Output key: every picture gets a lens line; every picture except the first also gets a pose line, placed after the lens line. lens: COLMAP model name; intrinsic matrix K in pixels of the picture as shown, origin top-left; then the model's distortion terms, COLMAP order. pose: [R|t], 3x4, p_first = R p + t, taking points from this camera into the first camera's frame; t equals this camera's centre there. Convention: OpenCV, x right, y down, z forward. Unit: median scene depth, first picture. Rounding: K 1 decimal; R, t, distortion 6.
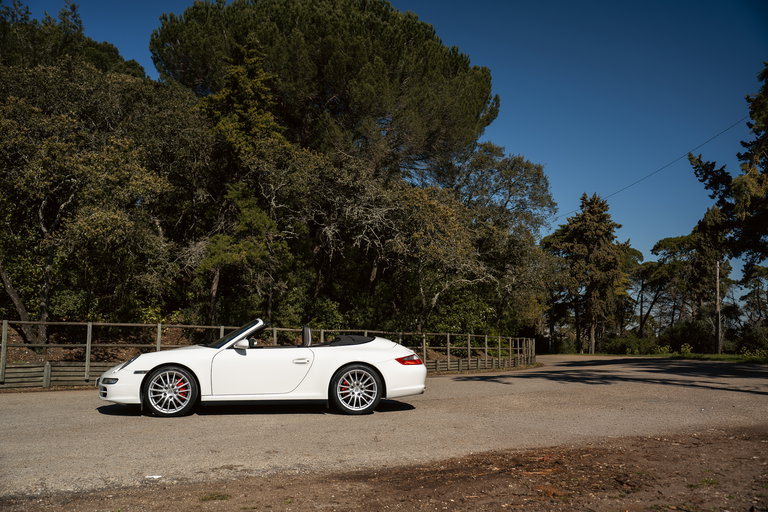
lens RADIAL K [[757.0, 0, 383.1], [0, 757.0, 255.5], [0, 0, 1]] dist [0.026213, 0.000000]
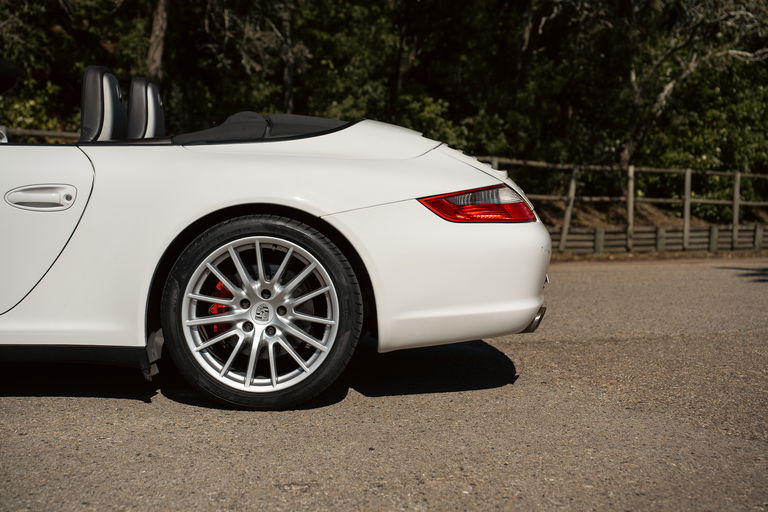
lens RADIAL K [[1390.5, 0, 383.6], [0, 1390.5, 257.3], [0, 0, 1]] dist [0.466512, 0.000000]
pose [[0.991238, 0.024657, -0.129768, 0.035469], [-0.003857, 0.987408, 0.158149, 0.043512], [0.132033, -0.156262, 0.978851, 0.284184]]
